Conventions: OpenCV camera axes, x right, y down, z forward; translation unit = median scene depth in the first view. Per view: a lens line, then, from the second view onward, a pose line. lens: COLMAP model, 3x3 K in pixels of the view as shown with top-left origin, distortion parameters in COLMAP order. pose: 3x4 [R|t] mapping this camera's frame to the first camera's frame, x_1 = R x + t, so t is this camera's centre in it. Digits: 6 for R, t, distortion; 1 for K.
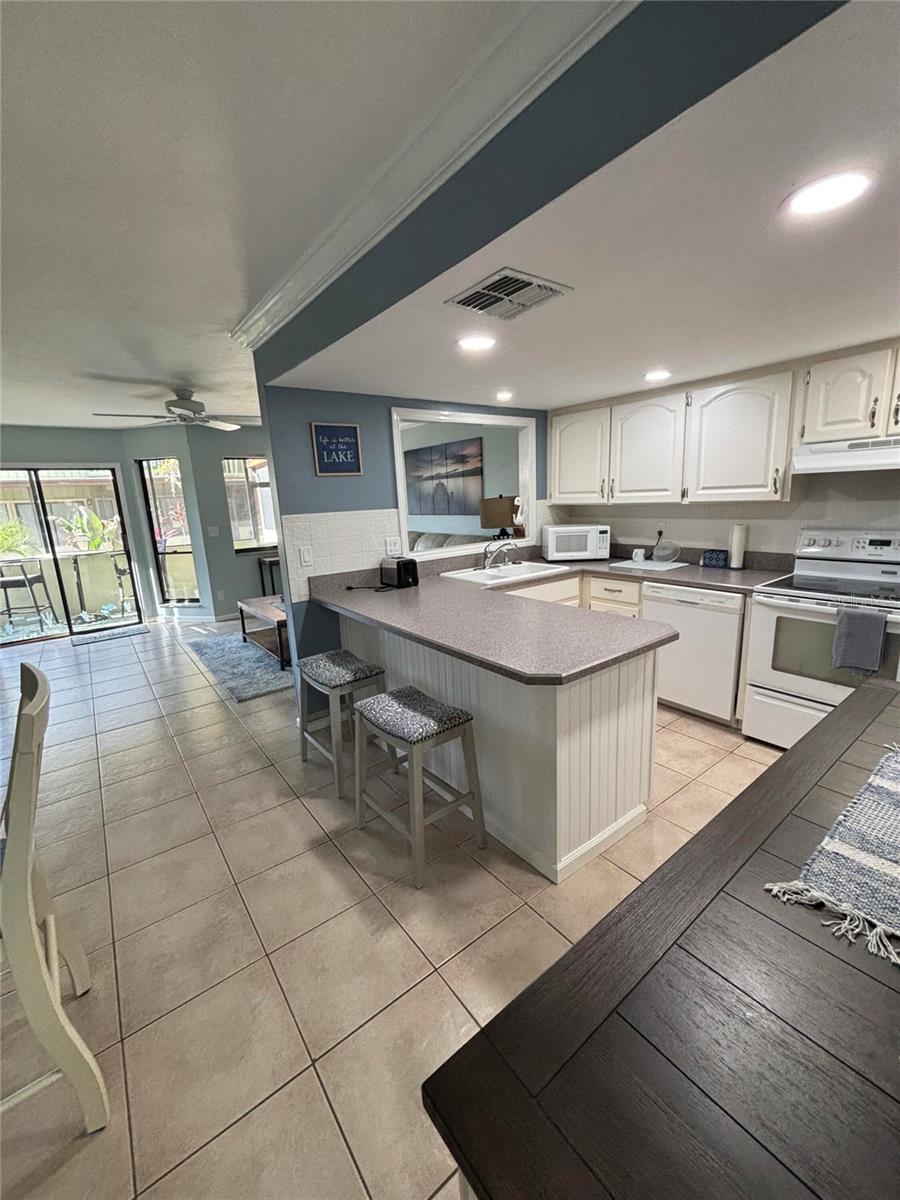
lens RADIAL K [[482.8, 0, 451.9], [0, 482.8, 599.0], [0, 0, 1]] dist [0.001685, -0.001231]
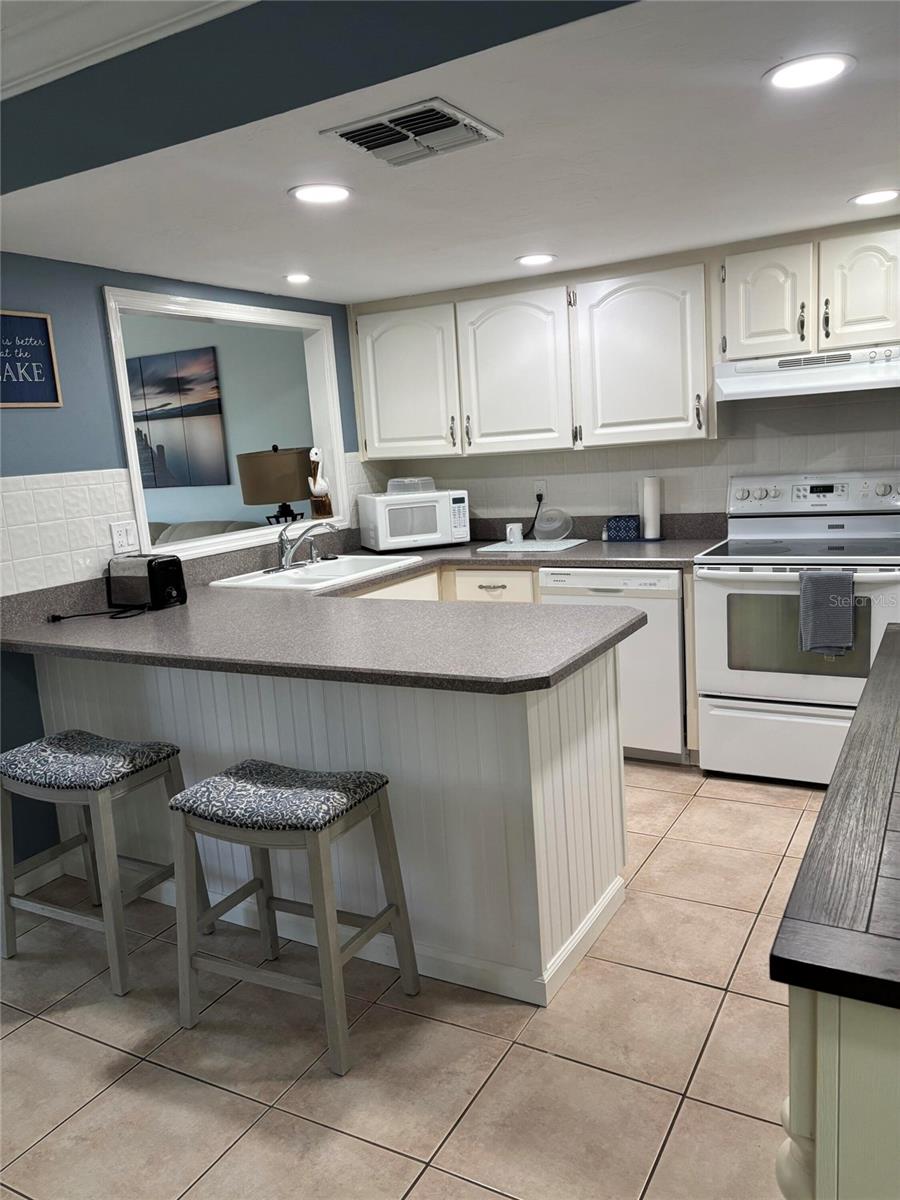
lens RADIAL K [[896.5, 0, 445.8], [0, 896.5, 604.2], [0, 0, 1]] dist [0.041975, -0.034319]
pose [[0.919504, -0.087505, 0.383216, -0.196873], [0.108147, 0.993600, -0.032610, 0.040670], [-0.377910, 0.071428, 0.923083, -0.075655]]
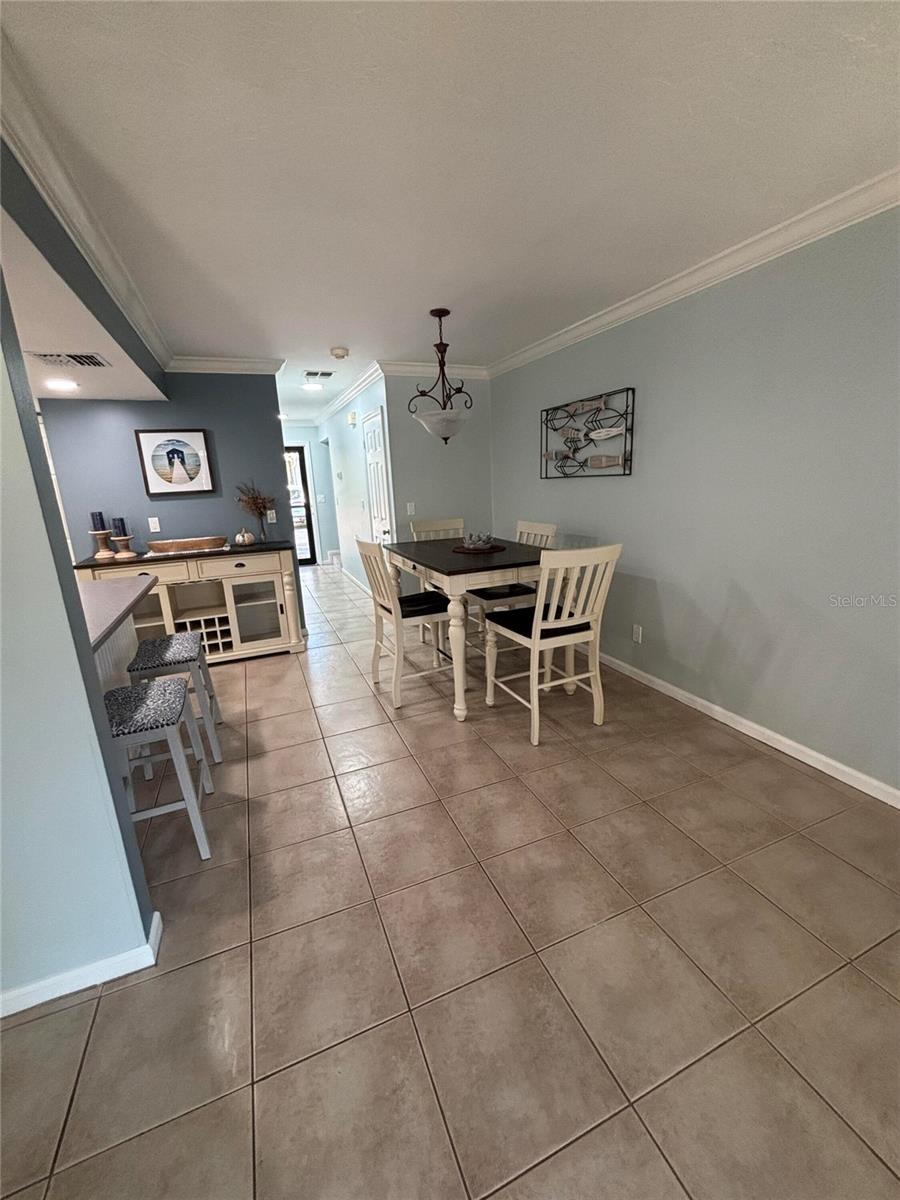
lens RADIAL K [[482.8, 0, 452.2], [0, 482.8, 591.8], [0, 0, 1]] dist [0.001685, -0.001231]
pose [[-0.965563, 0.022212, 0.259219, -0.742702], [0.131435, 0.901503, 0.412332, -0.212508], [-0.224528, 0.432203, -0.873377, 1.223451]]
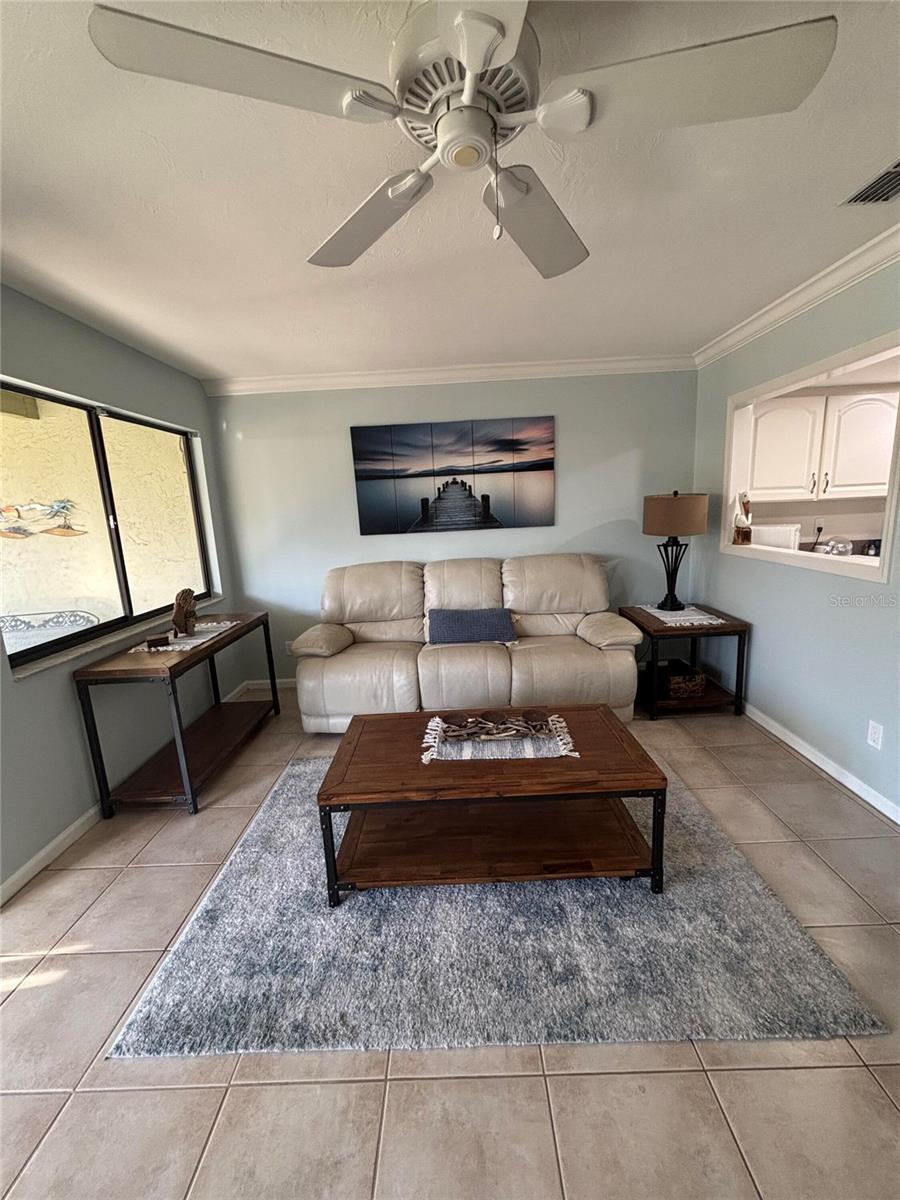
lens RADIAL K [[482.8, 0, 454.7], [0, 482.8, 600.3], [0, 0, 1]] dist [0.001685, -0.001231]
pose [[0.615457, -0.138358, 0.775931, -1.020932], [0.187117, 0.981975, 0.026679, -0.191816], [-0.765636, 0.128770, 0.630253, 1.154888]]
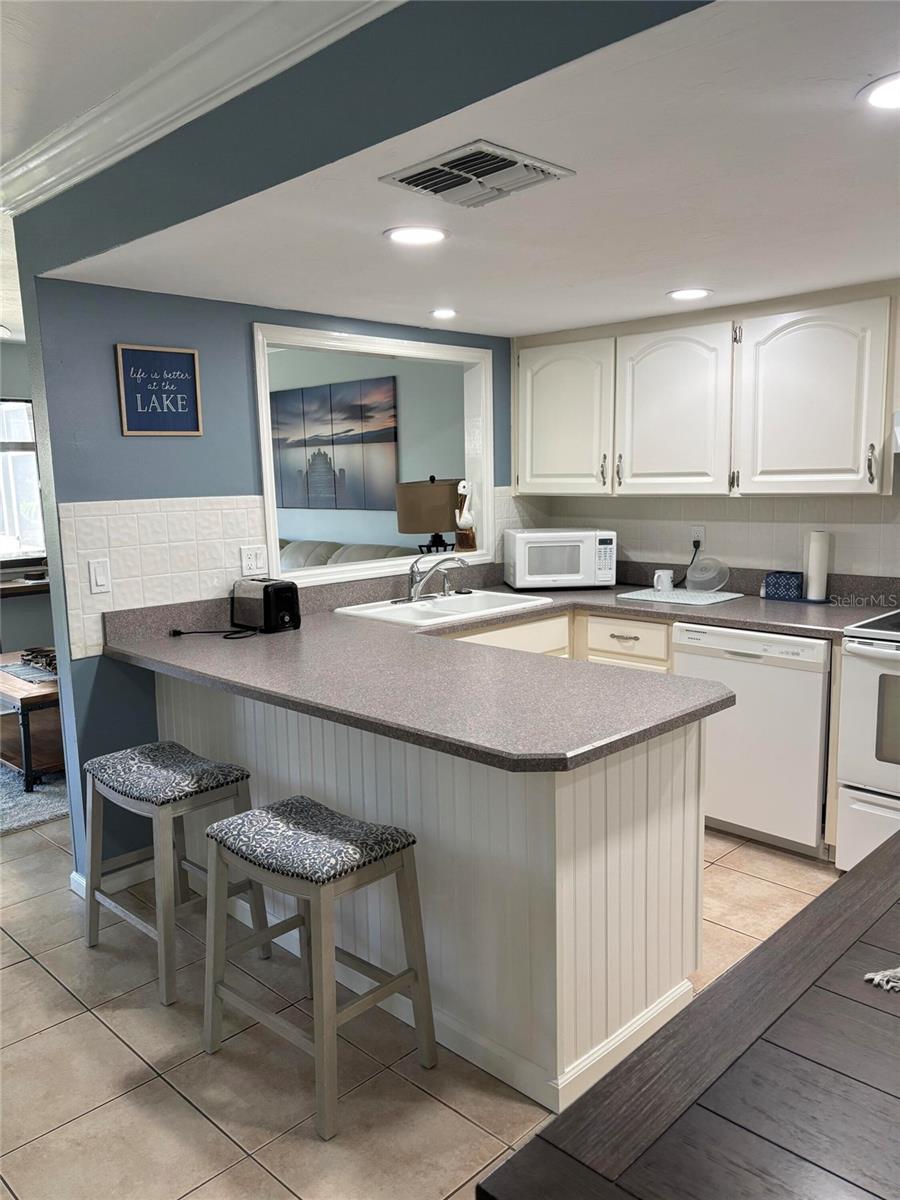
lens RADIAL K [[896.5, 0, 439.8], [0, 896.5, 607.5], [0, 0, 1]] dist [0.041975, -0.034319]
pose [[0.990911, 0.002542, 0.134493, -0.048999], [0.006392, 0.997802, -0.065950, 0.019003], [-0.134365, 0.066211, 0.988717, -0.083746]]
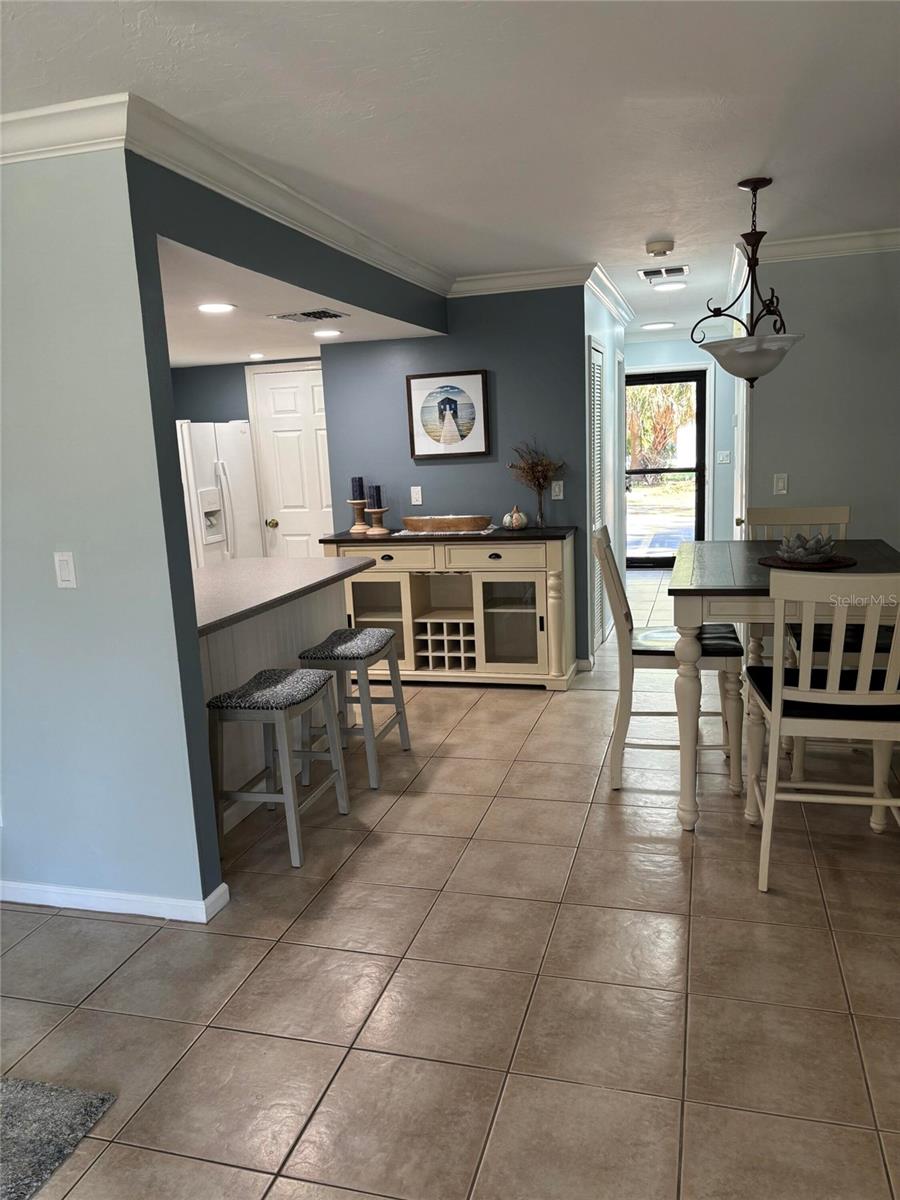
lens RADIAL K [[896.5, 0, 466.4], [0, 896.5, 590.2], [0, 0, 1]] dist [0.041975, -0.034319]
pose [[-0.608094, -0.065857, 0.791129, -1.196903], [0.234808, 0.937043, 0.258487, -0.220263], [-0.758345, 0.342947, -0.554346, 1.226147]]
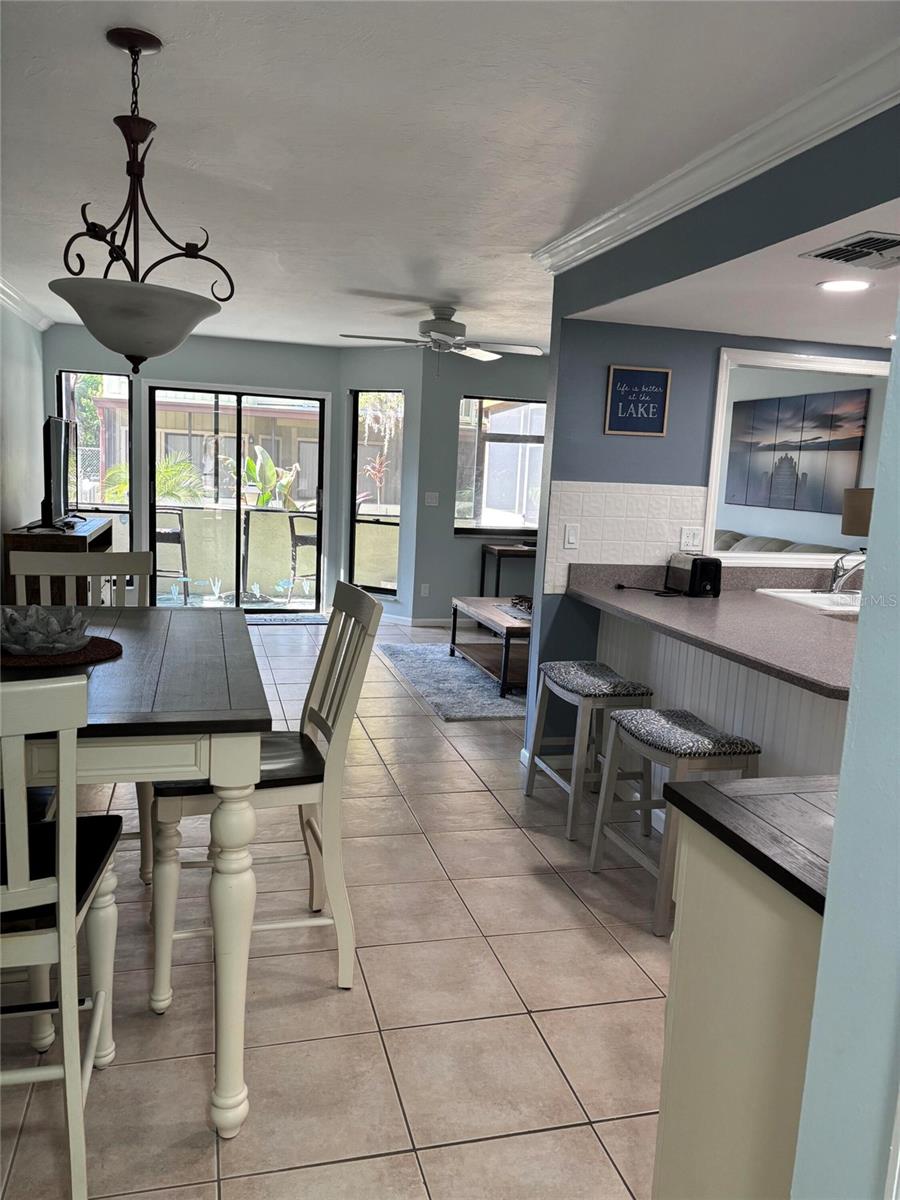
lens RADIAL K [[896.5, 0, 445.6], [0, 896.5, 604.6], [0, 0, 1]] dist [0.041975, -0.034319]
pose [[0.918473, 0.149553, -0.366117, 0.046597], [-0.171021, 0.984905, -0.026720, 0.086258], [0.356594, 0.087156, 0.930185, -0.363222]]
